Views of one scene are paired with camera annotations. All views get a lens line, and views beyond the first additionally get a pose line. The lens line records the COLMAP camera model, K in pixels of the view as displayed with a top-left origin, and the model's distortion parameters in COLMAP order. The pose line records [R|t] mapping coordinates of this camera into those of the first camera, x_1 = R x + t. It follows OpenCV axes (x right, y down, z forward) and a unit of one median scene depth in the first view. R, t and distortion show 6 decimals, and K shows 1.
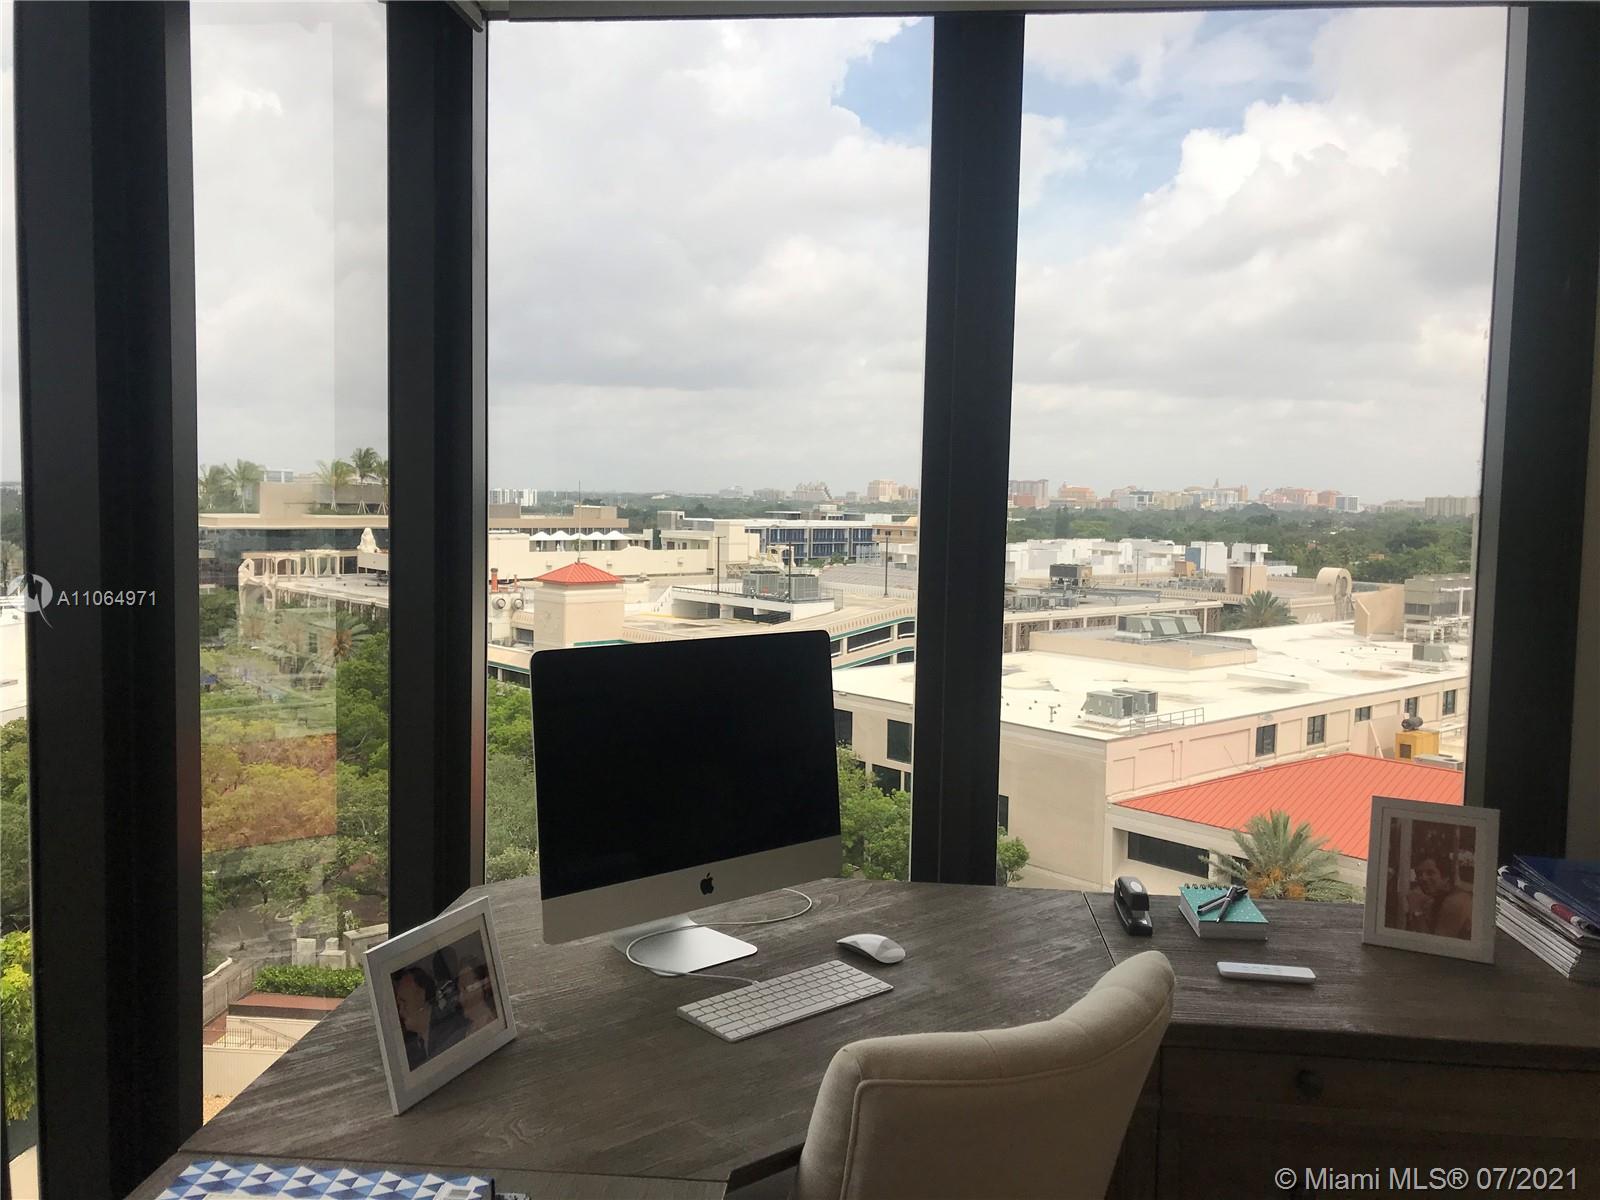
lens RADIAL K [[1312.5, 0, 800.0], [0, 1312.5, 600.0], [0, 0, 1]] dist [0.022229, -0.007452]
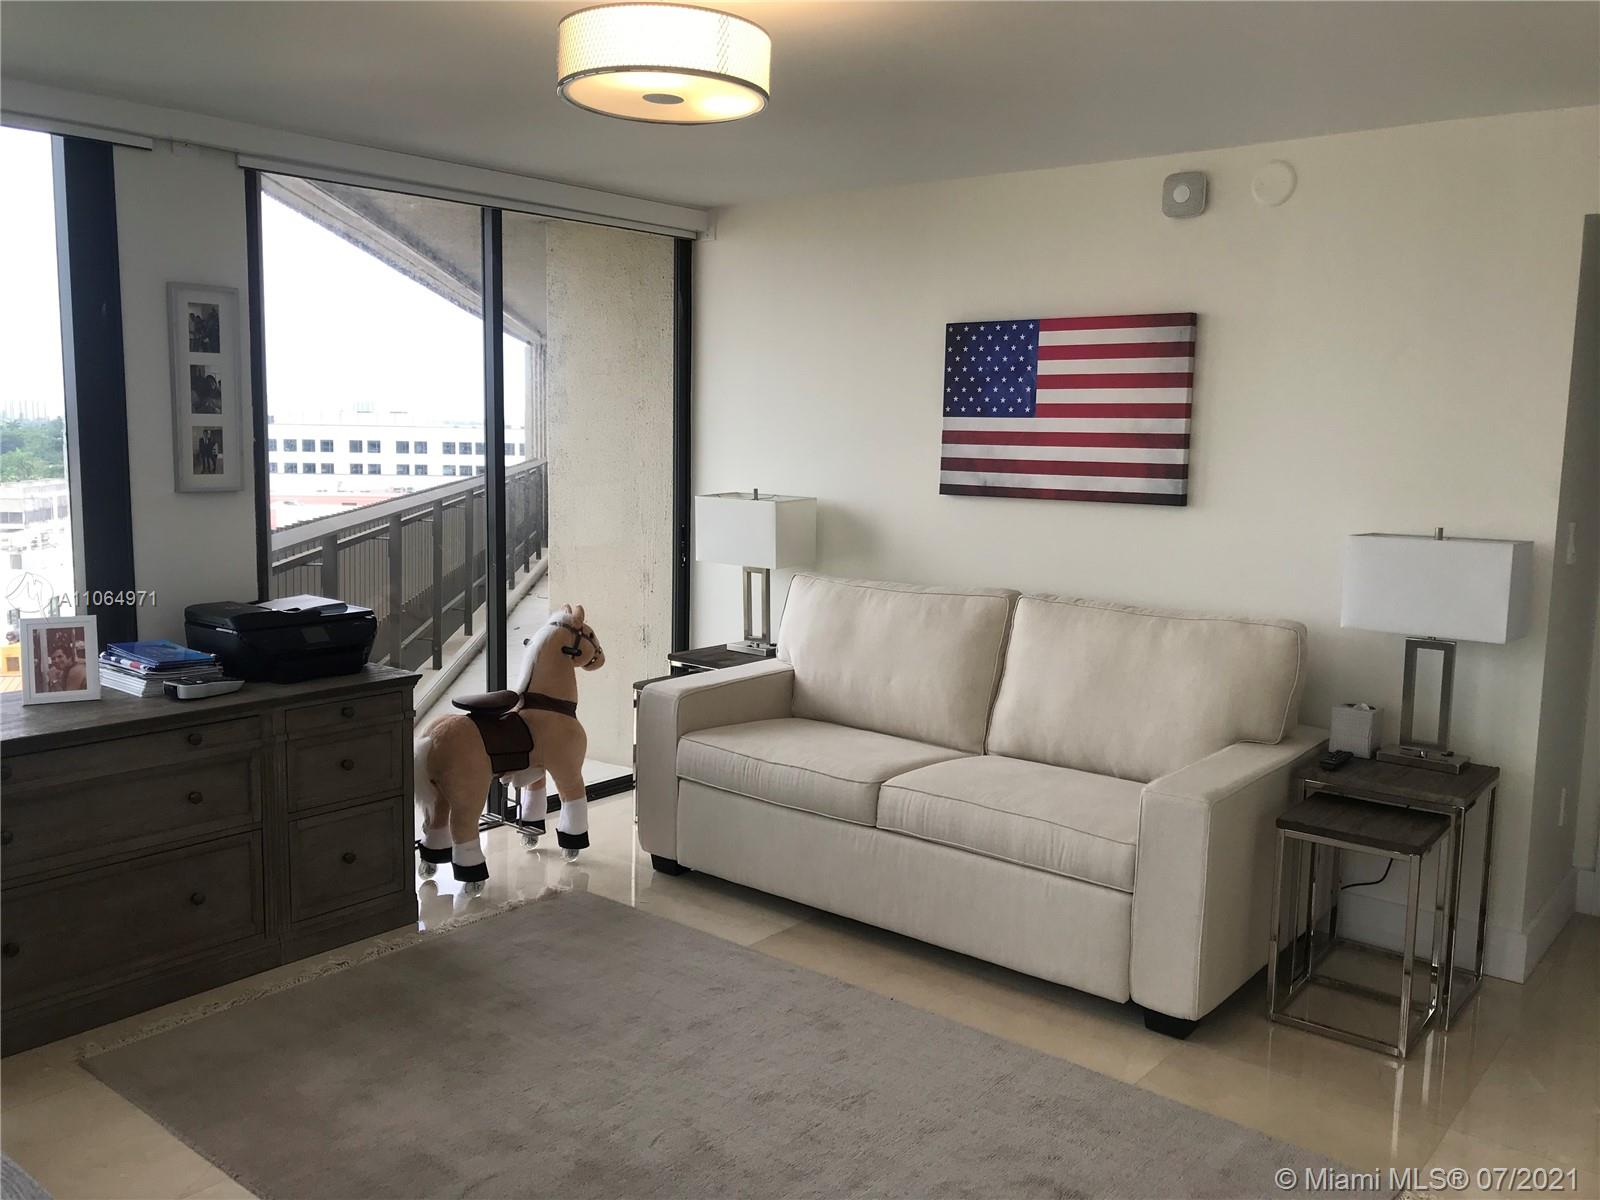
lens RADIAL K [[1312.5, 0, 800.0], [0, 1312.5, 600.0], [0, 0, 1]] dist [0.022229, -0.007452]
pose [[0.558284, -0.108684, 0.822500, -0.387028], [0.048728, 0.993966, 0.098266, 0.010124], [-0.828217, -0.014782, 0.560212, -0.753003]]
